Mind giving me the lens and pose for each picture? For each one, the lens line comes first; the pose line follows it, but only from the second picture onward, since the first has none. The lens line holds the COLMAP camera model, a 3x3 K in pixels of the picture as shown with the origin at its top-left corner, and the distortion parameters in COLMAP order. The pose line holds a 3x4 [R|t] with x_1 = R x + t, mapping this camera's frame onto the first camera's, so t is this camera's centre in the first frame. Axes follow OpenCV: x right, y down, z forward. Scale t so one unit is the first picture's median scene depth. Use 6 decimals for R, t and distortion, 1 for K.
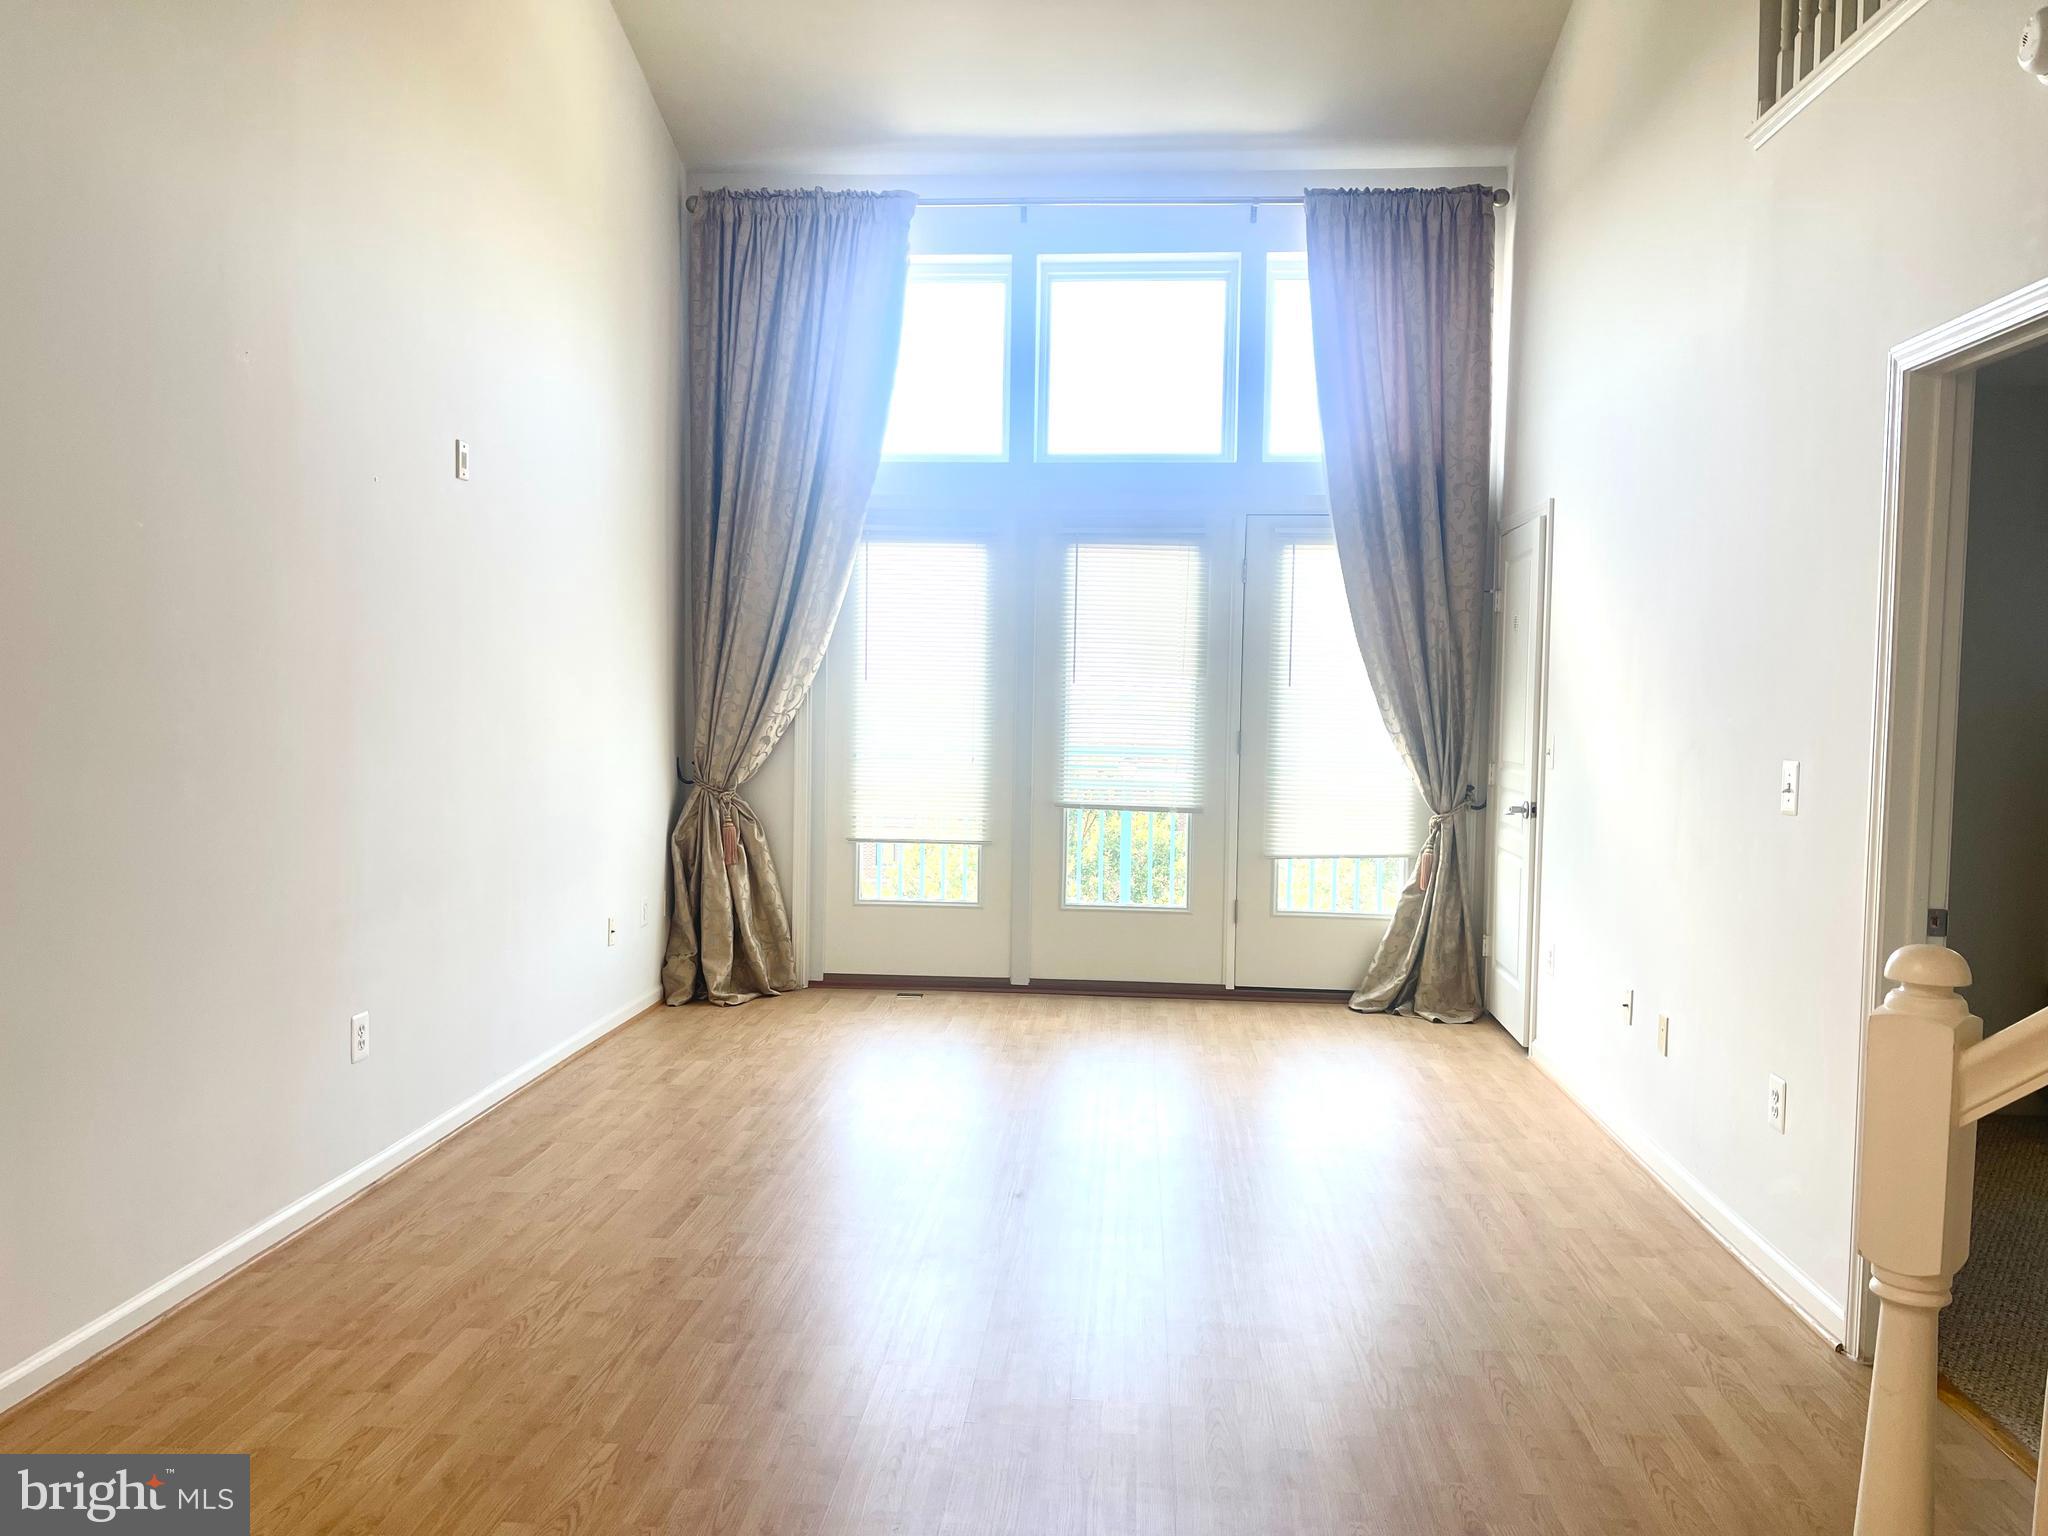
lens RADIAL K [[1594.9, 0, 1024.0], [0, 1594.9, 768.0], [0, 0, 1]] dist [0.037945, -0.002065]
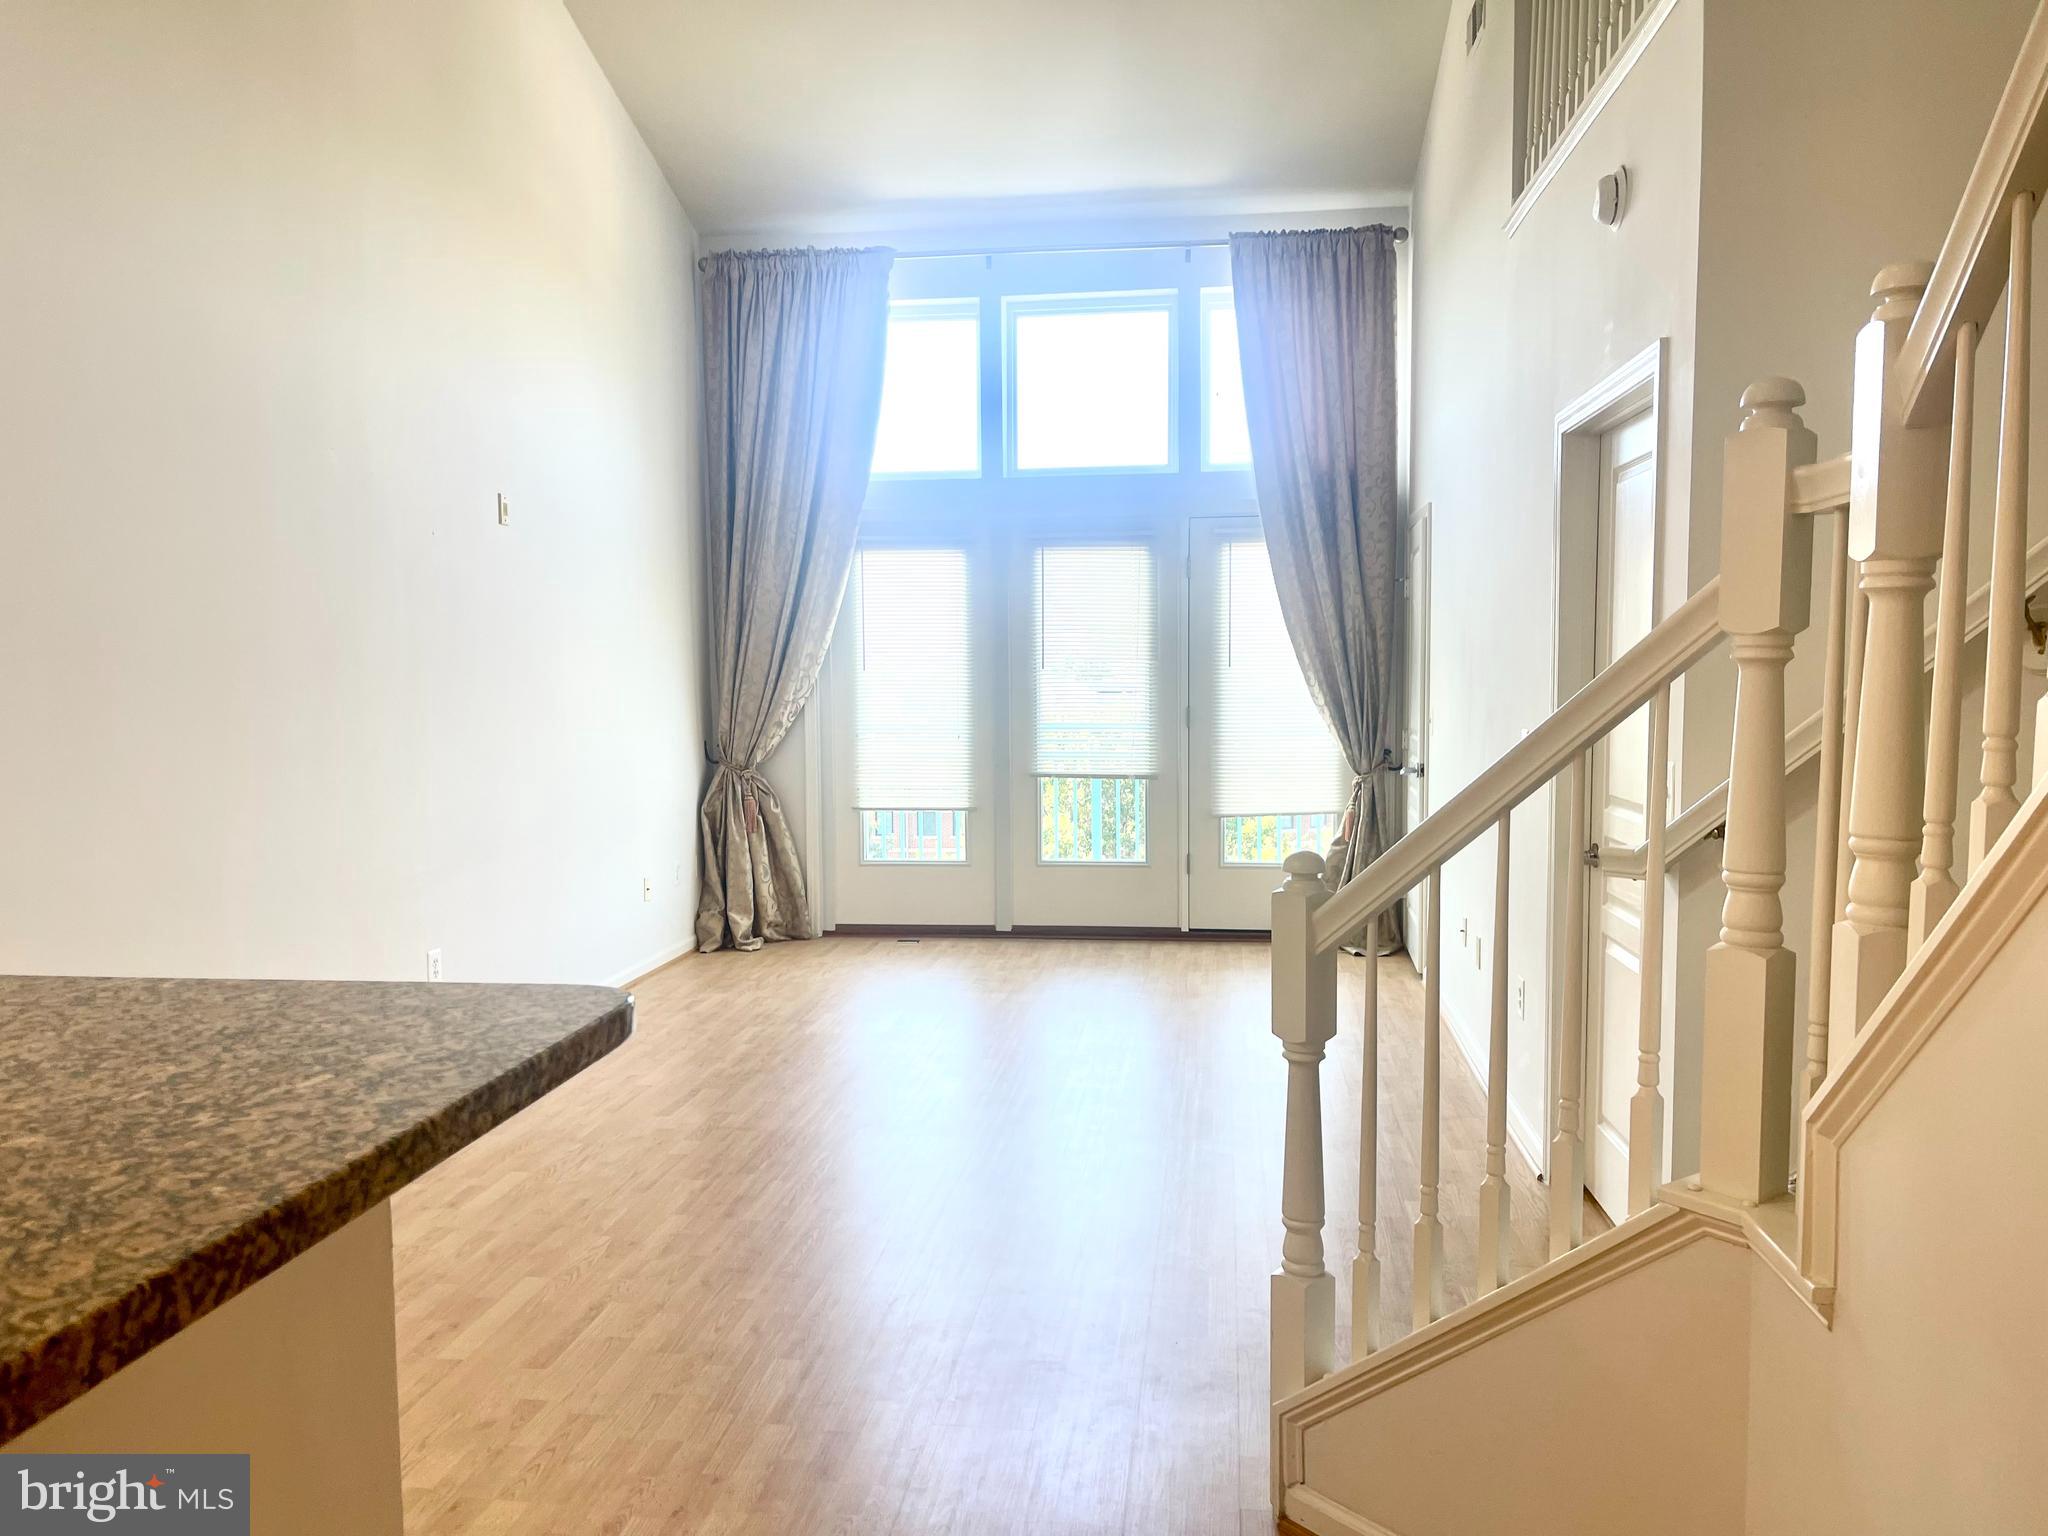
lens RADIAL K [[1594.9, 0, 1024.0], [0, 1594.9, 768.0], [0, 0, 1]] dist [0.037945, -0.002065]
pose [[0.998332, -0.022340, -0.053241, 0.078971], [0.023391, 0.999542, 0.019200, -0.004021], [0.052788, -0.020414, 0.998397, -0.154746]]
